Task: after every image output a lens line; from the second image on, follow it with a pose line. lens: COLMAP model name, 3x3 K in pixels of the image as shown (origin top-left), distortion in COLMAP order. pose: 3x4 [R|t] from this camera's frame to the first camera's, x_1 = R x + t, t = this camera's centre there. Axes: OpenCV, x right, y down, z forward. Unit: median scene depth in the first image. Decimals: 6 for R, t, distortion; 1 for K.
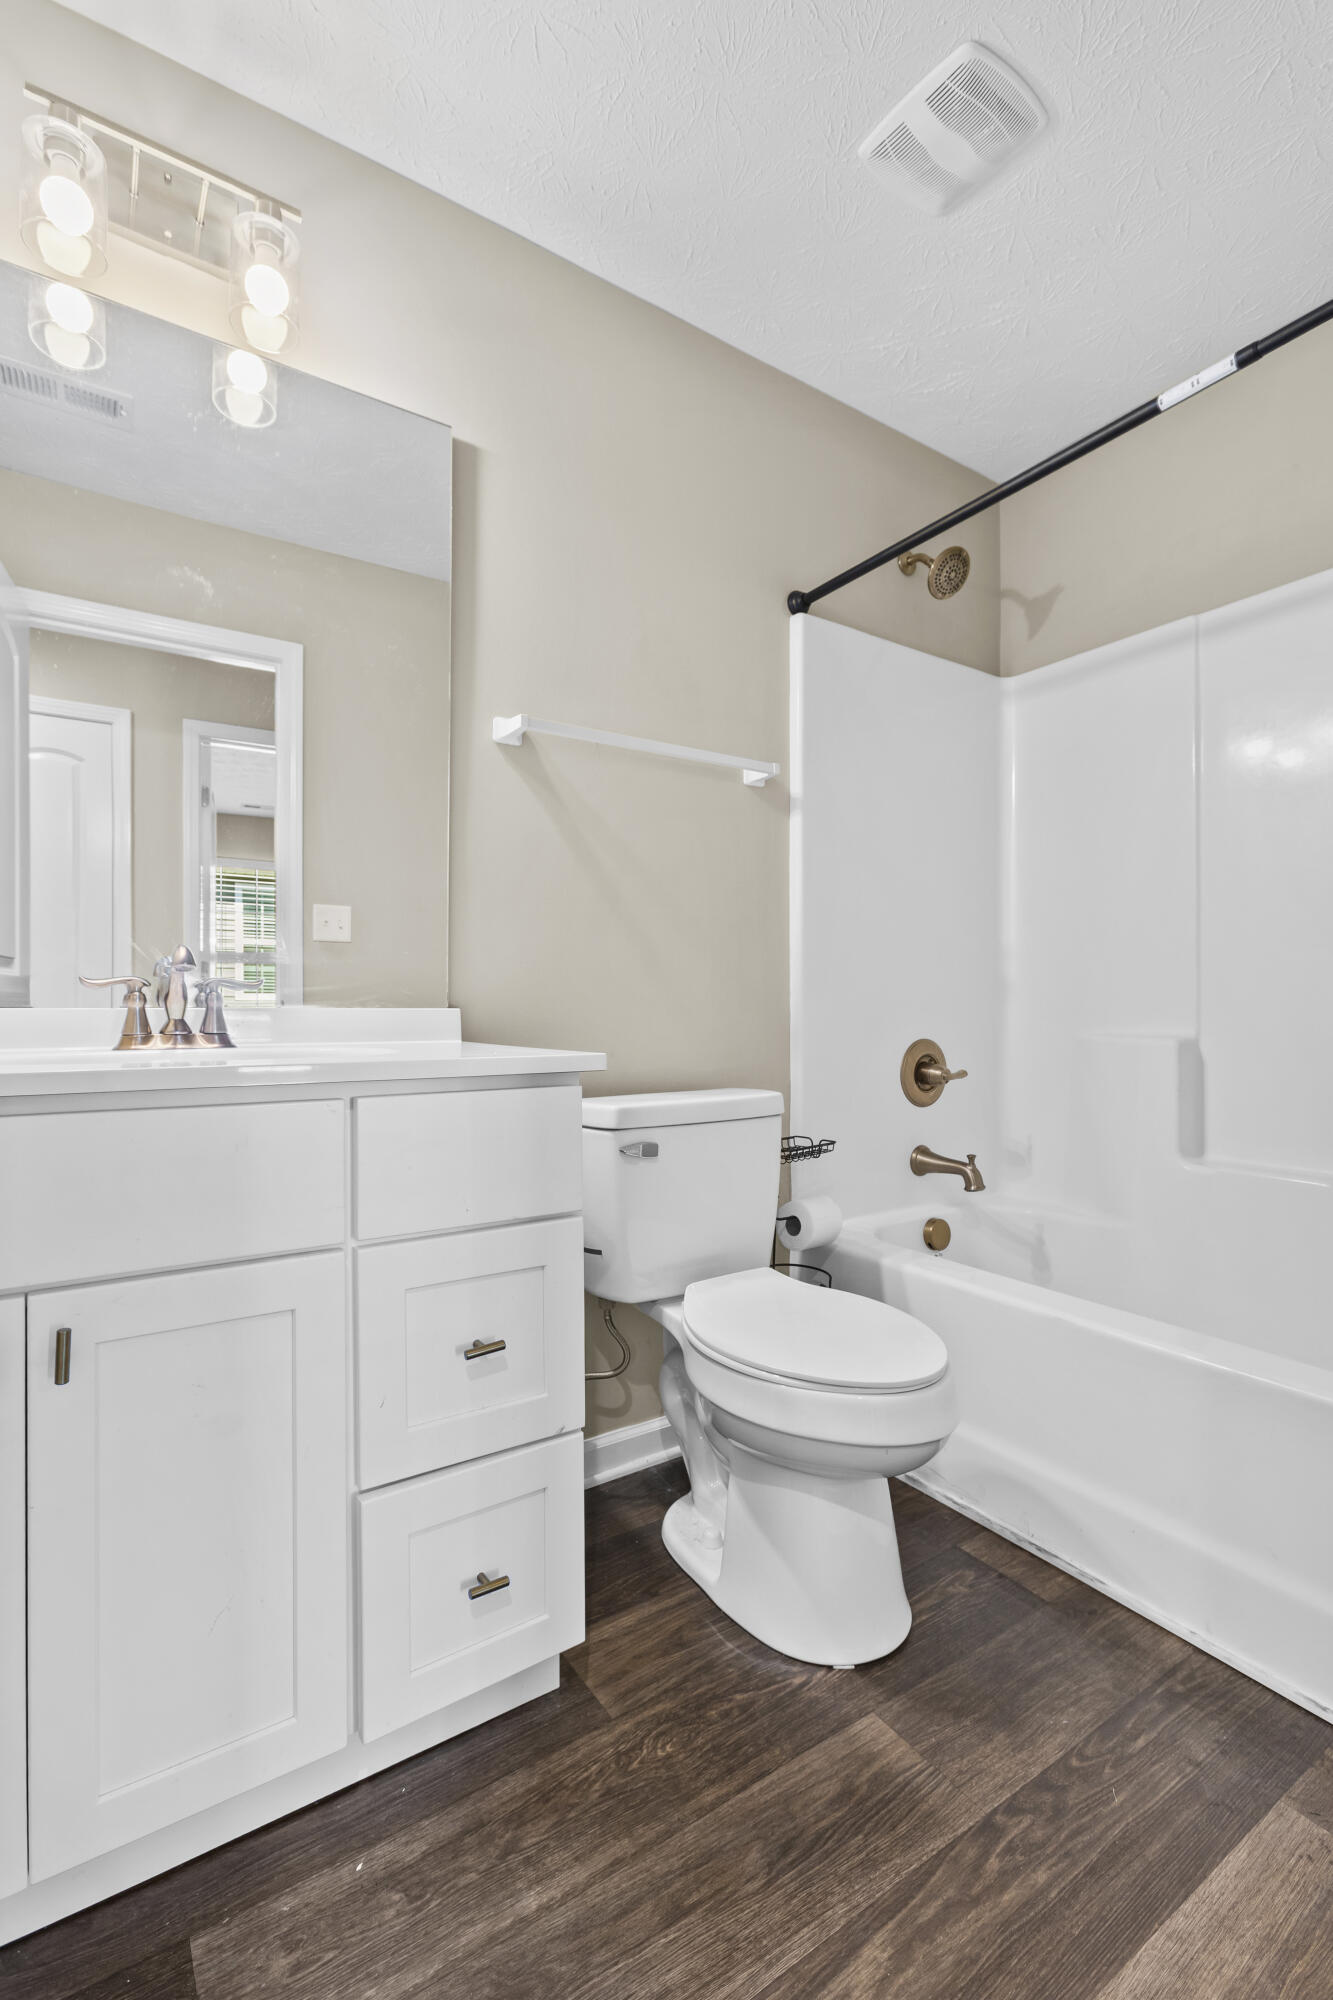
lens RADIAL K [[905.3, 0, 670.5], [0, 905.3, 1006.4], [0, 0, 1]] dist [-0.011295, 0.005618]
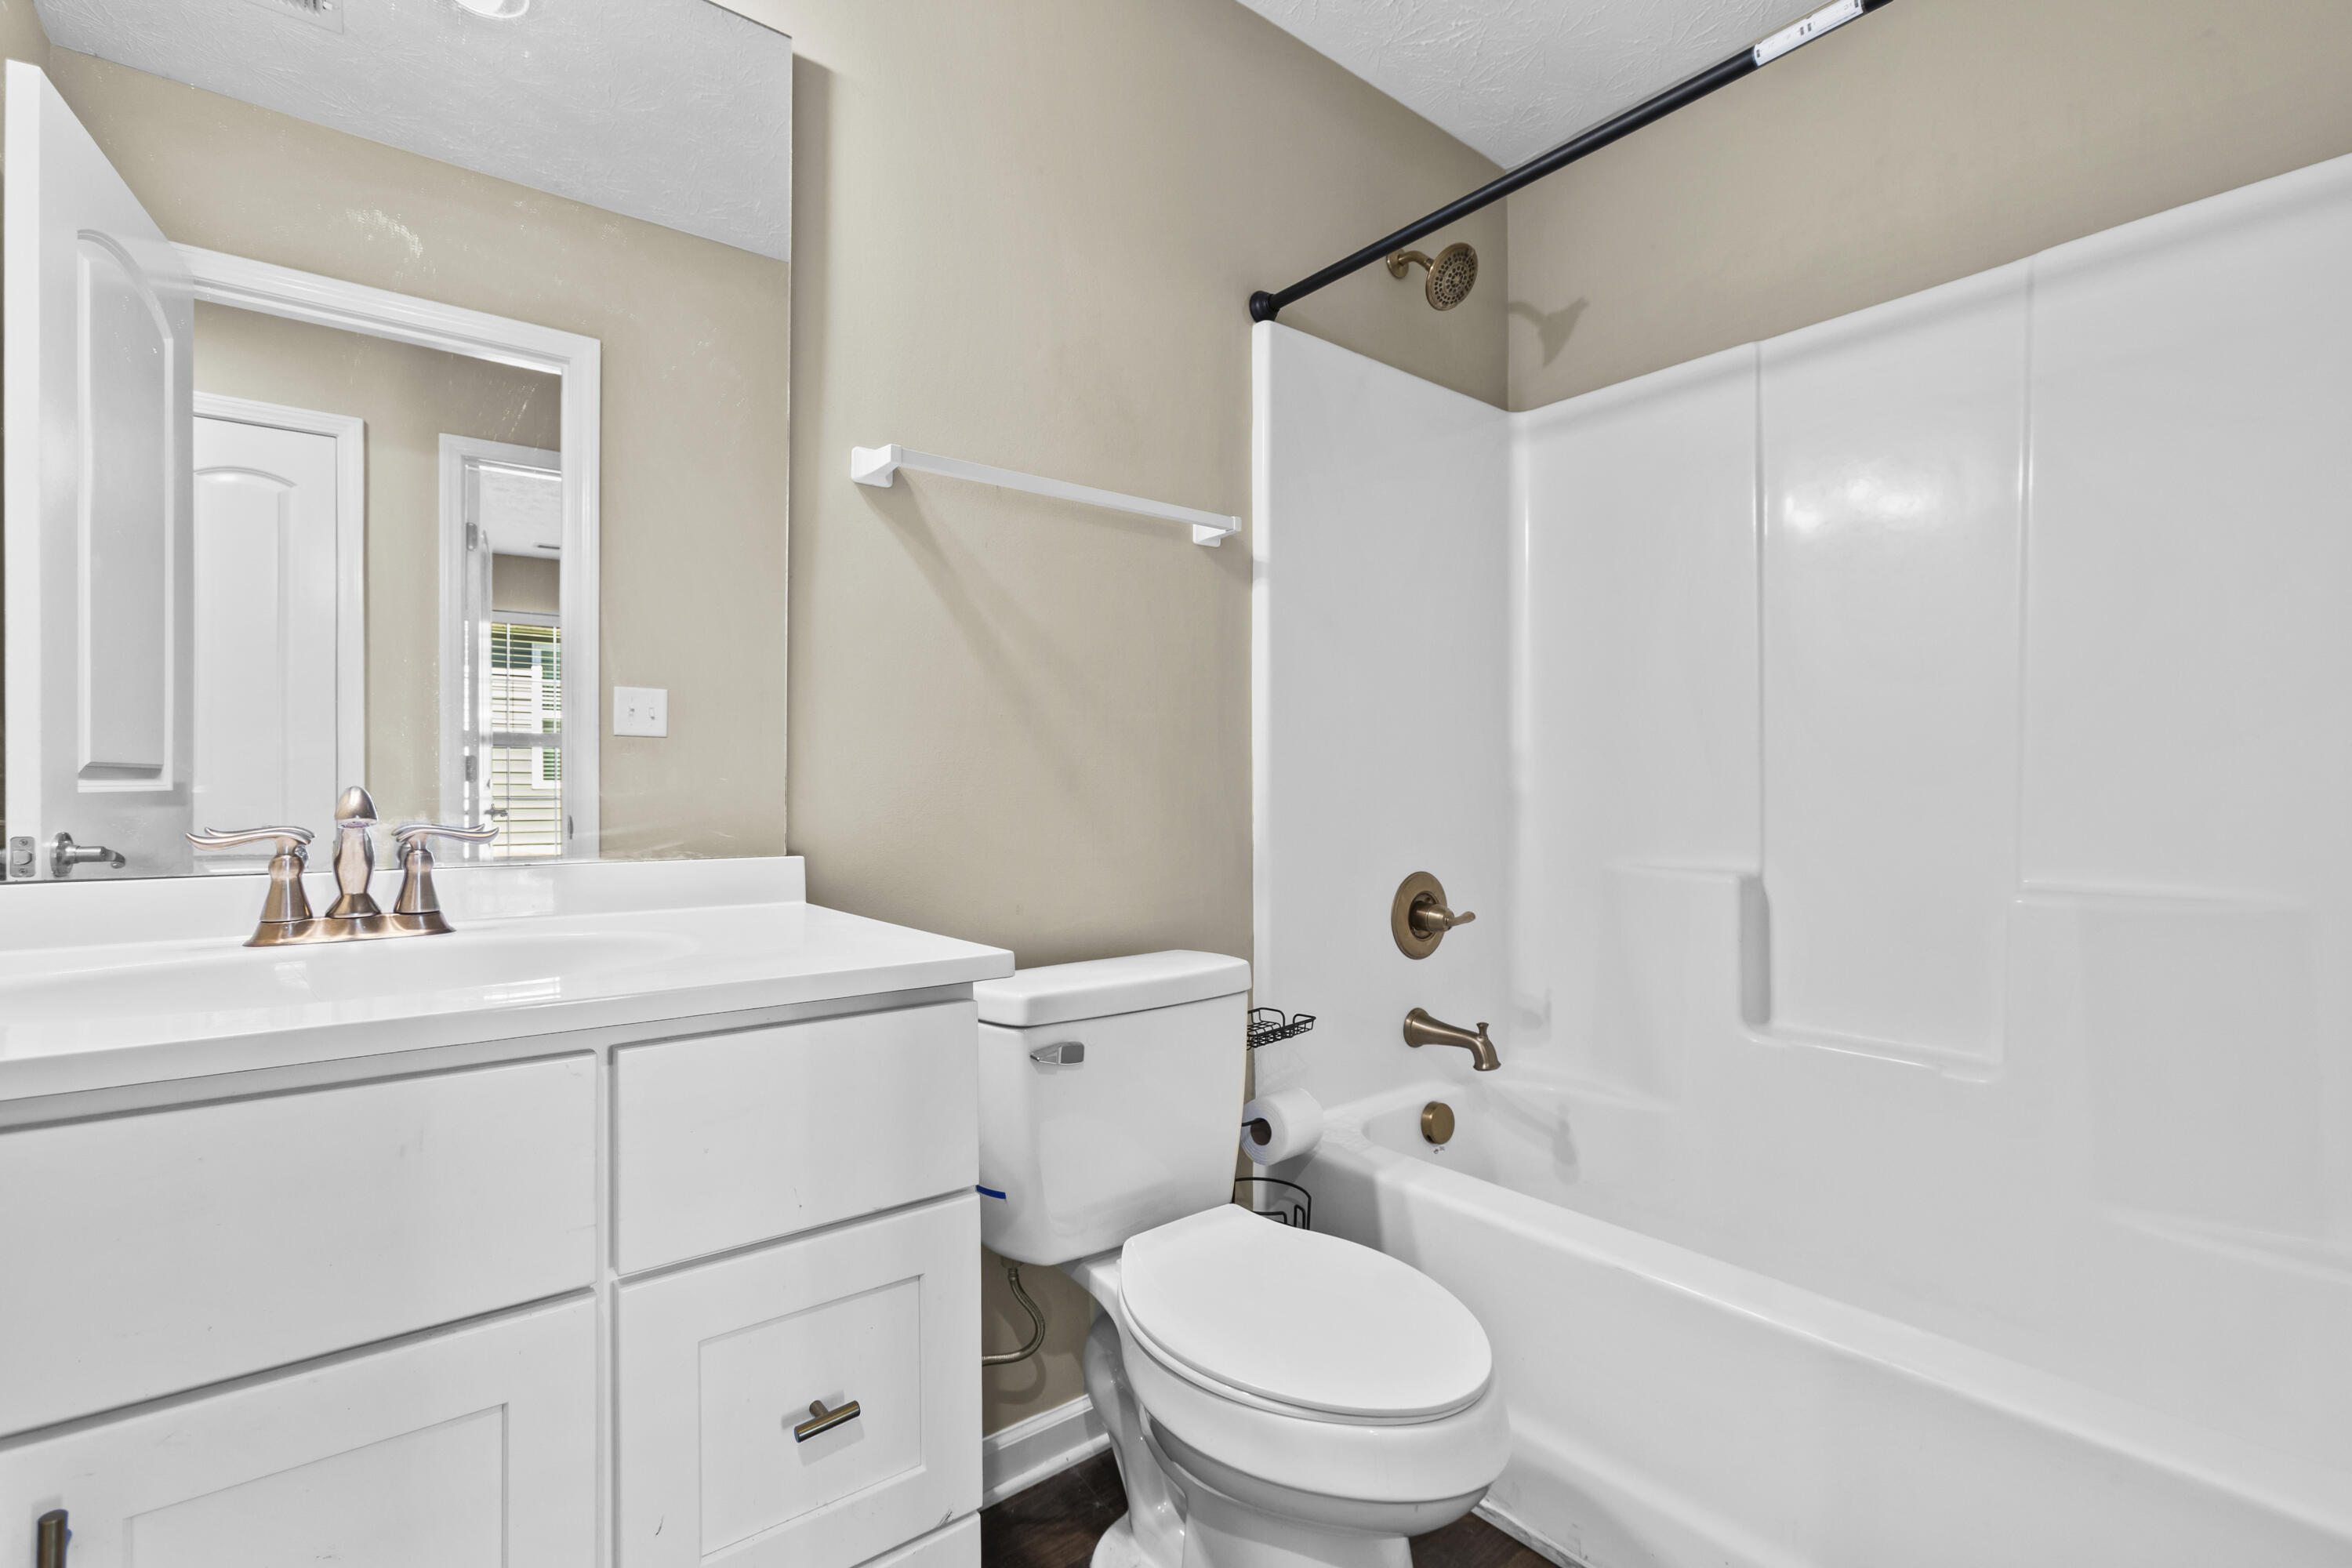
lens RADIAL K [[1064.6, 0, 1178.0], [0, 1064.6, 786.2], [0, 0, 1]] dist [-0.011295, 0.005618]
pose [[0.995994, -0.000204, 0.089425, -0.012589], [0.000271, 1.000000, -0.000736, -0.045394], [-0.089425, 0.000757, 0.995993, 0.125168]]
